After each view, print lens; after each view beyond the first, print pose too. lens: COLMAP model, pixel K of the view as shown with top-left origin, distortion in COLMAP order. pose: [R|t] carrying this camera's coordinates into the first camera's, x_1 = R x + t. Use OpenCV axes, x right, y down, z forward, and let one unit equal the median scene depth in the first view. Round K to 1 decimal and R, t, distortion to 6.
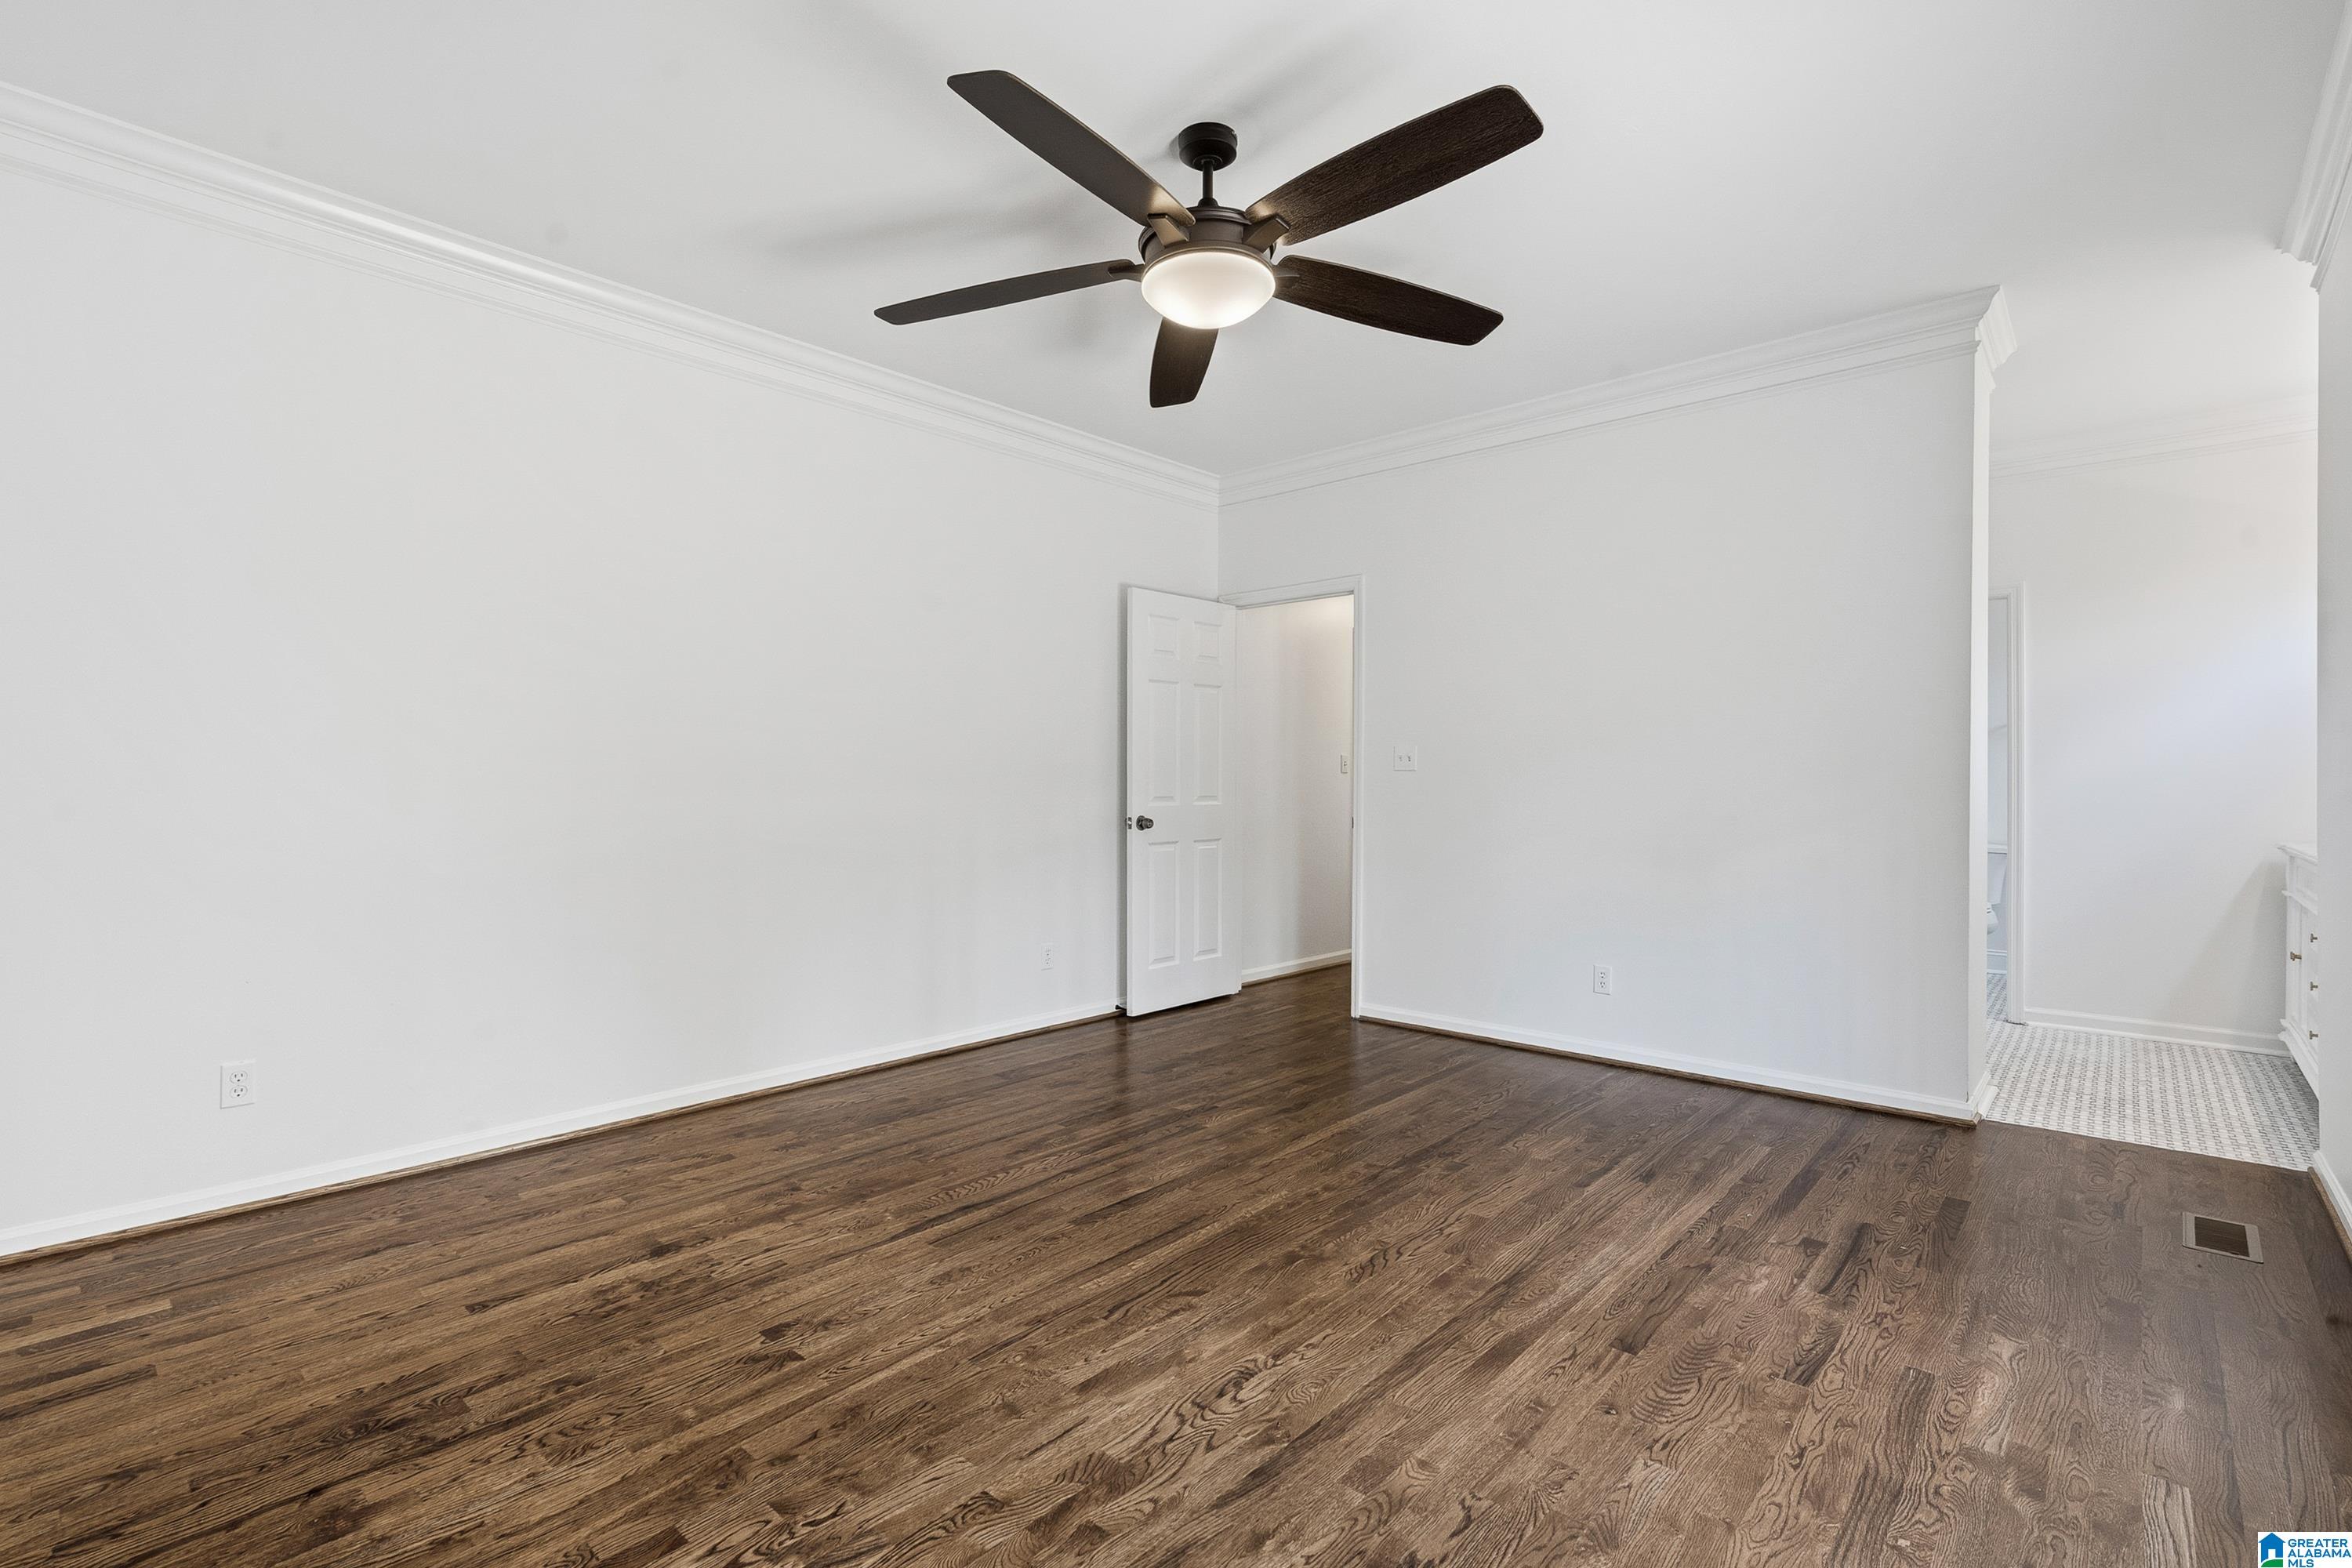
lens RADIAL K [[1072.0, 0, 1169.6], [0, 1072.0, 783.4], [0, 0, 1]] dist [-0.010561, -0.000079]
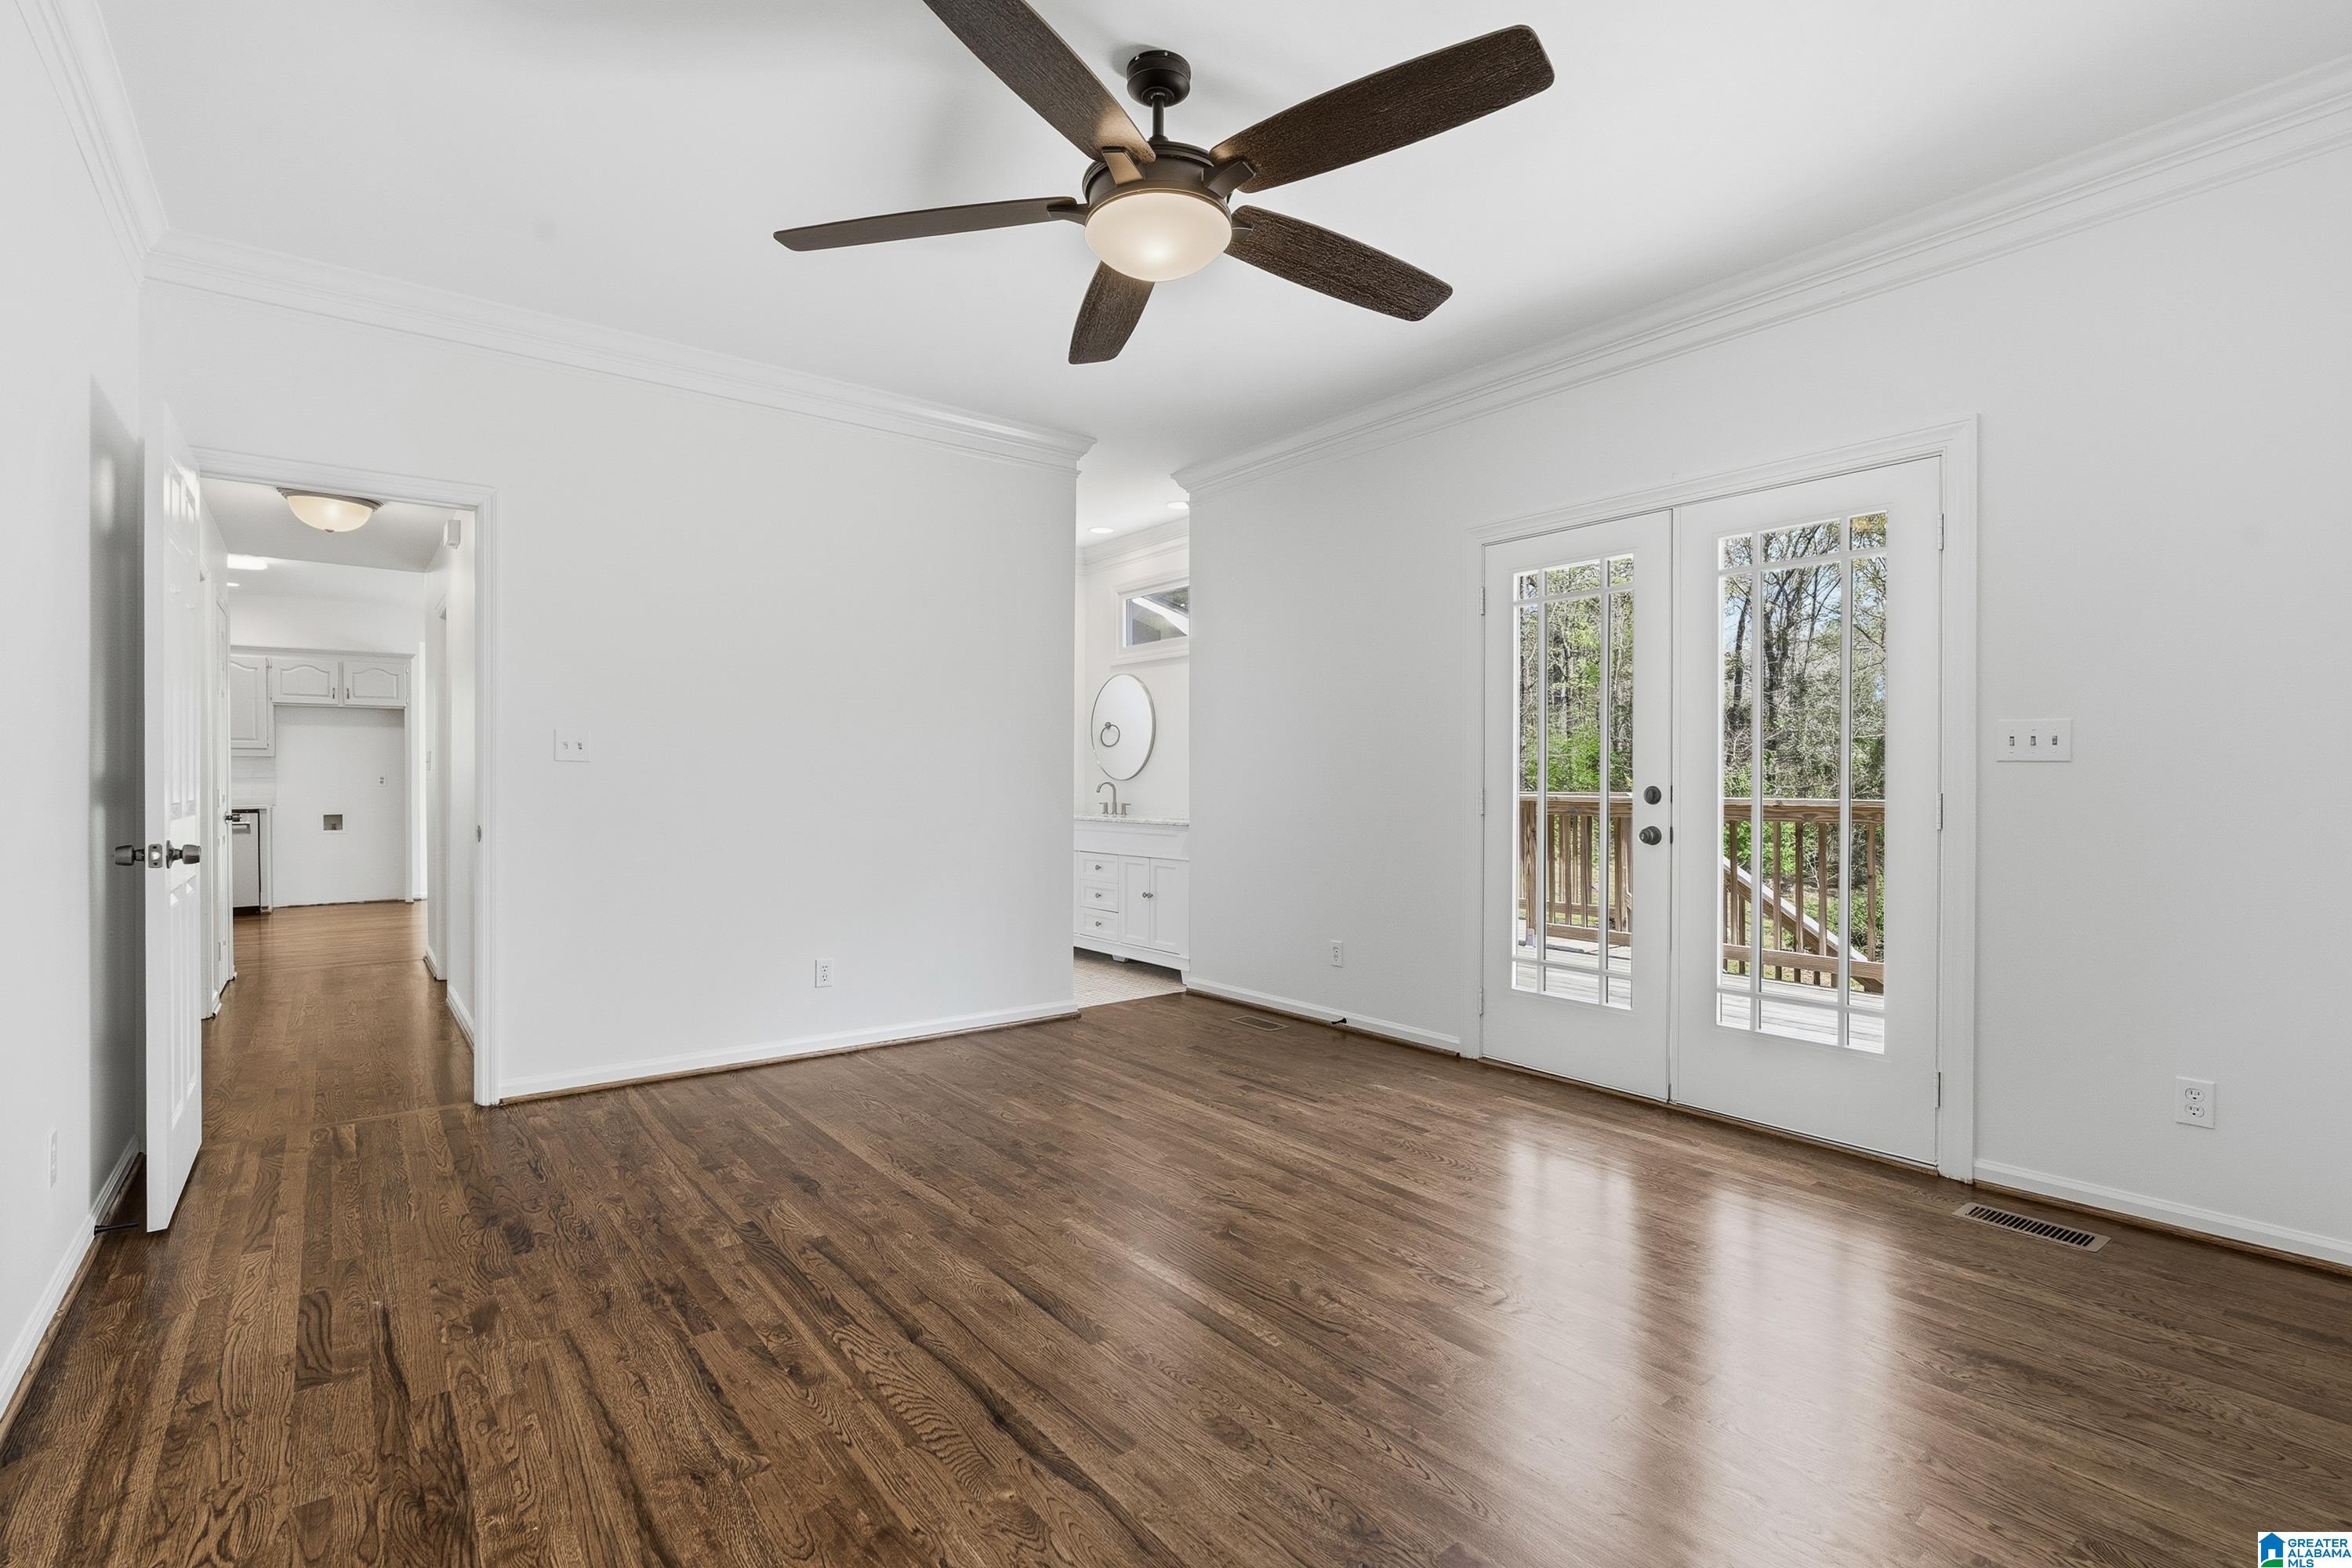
lens RADIAL K [[1072.0, 0, 1169.6], [0, 1072.0, 784.3], [0, 0, 1]] dist [-0.010561, -0.000079]
pose [[0.176069, -0.005474, 0.984363, -0.781778], [0.001524, 0.999985, 0.005288, 0.001462], [-0.984377, 0.000569, 0.176075, 0.750229]]
